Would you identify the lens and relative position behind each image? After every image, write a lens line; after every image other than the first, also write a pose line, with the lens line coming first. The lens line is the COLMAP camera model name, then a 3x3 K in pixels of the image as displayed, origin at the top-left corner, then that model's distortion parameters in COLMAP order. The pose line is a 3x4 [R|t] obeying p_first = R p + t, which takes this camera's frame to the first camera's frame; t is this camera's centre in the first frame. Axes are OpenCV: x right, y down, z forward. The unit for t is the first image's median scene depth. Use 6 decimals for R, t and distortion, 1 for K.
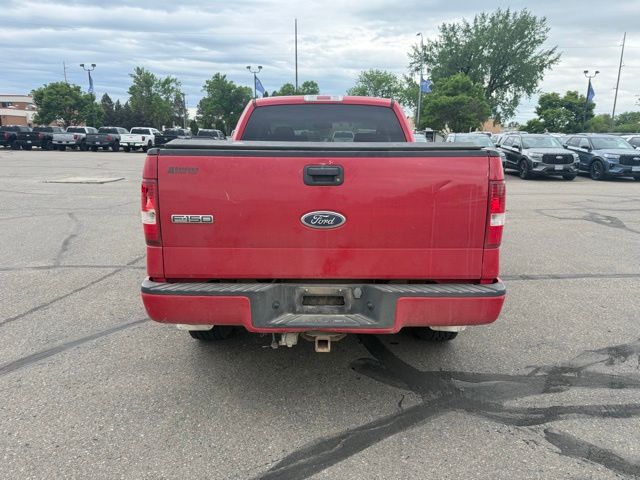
lens RADIAL K [[468.3, 0, 333.8], [0, 468.3, 240.5], [0, 0, 1]] dist [-0.004694, 0.000828]
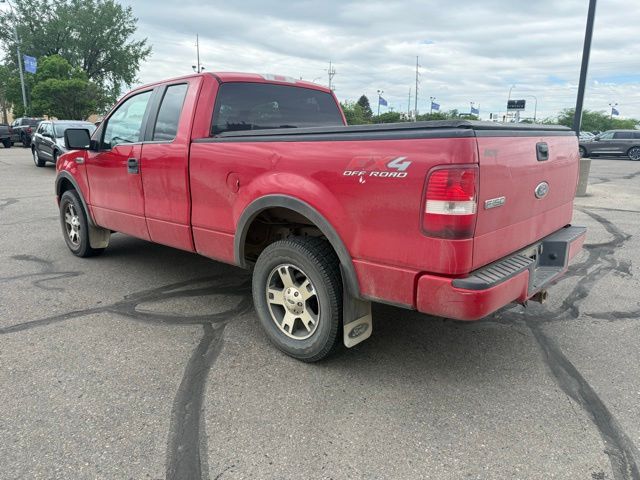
lens RADIAL K [[464.6, 0, 320.4], [0, 464.6, 235.9], [0, 0, 1]] dist [0.074949, -0.114062]
pose [[0.659092, -0.165322, 0.733666, -0.100314], [0.158825, 0.984135, 0.079081, -0.008863], [-0.735100, 0.064403, 0.674893, 0.048459]]
